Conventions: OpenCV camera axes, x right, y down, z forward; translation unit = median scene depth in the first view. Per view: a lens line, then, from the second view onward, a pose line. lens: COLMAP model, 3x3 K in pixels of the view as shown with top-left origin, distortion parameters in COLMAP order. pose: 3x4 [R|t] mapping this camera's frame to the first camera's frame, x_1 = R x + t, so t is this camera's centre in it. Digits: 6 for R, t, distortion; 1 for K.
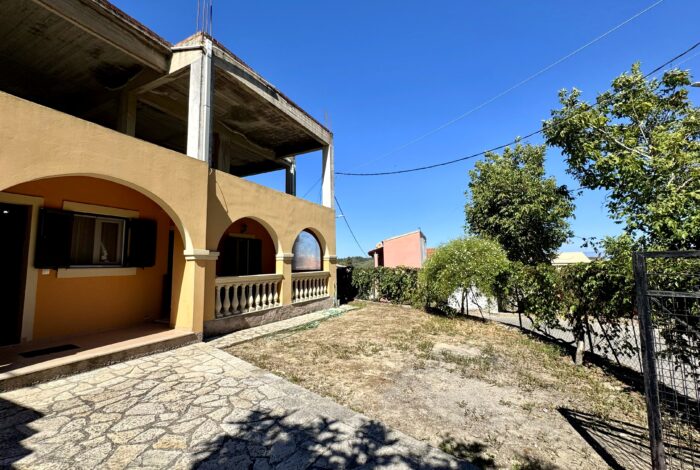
lens RADIAL K [[300.9, 0, 350.8], [0, 300.9, 230.3], [0, 0, 1]] dist [-0.001489, 0.000062]
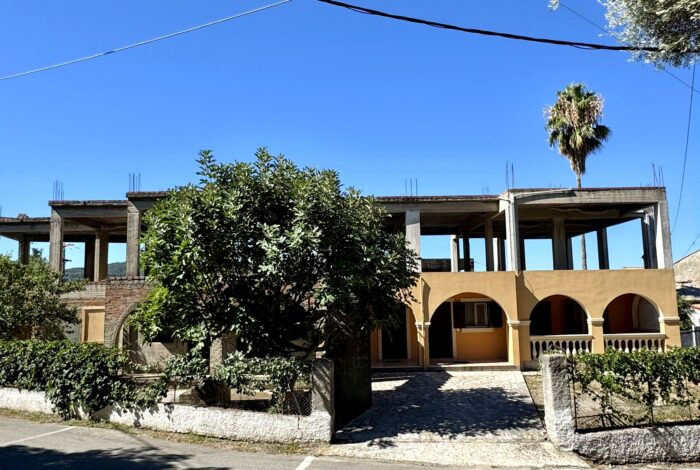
lens RADIAL K [[433.1, 0, 358.0], [0, 433.1, 258.4], [0, 0, 1]] dist [0.001394, 0.001118]
pose [[0.446507, -0.085944, -0.890643, 1.317023], [0.110800, 0.993026, -0.040277, -0.282284], [0.887894, -0.080699, 0.452915, -0.917777]]
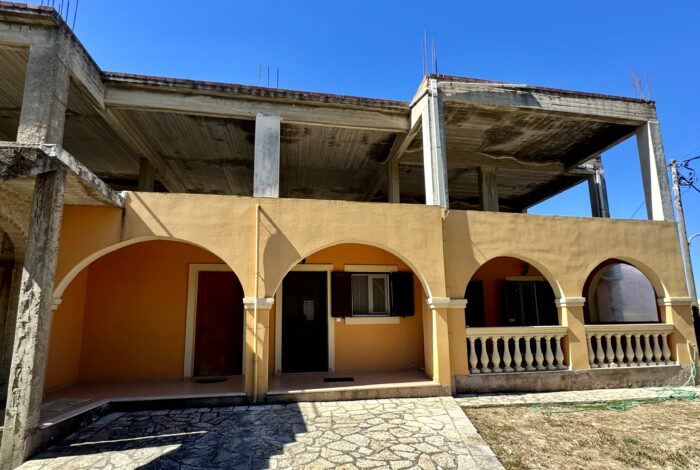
lens RADIAL K [[346.5, 0, 345.1], [0, 346.5, 269.4], [0, 0, 1]] dist [-0.001465, -0.000531]
pose [[0.582478, -0.112338, -0.805046, 0.195517], [0.095200, 0.993016, -0.069688, 0.020894], [0.807252, -0.036049, 0.589104, 0.101313]]
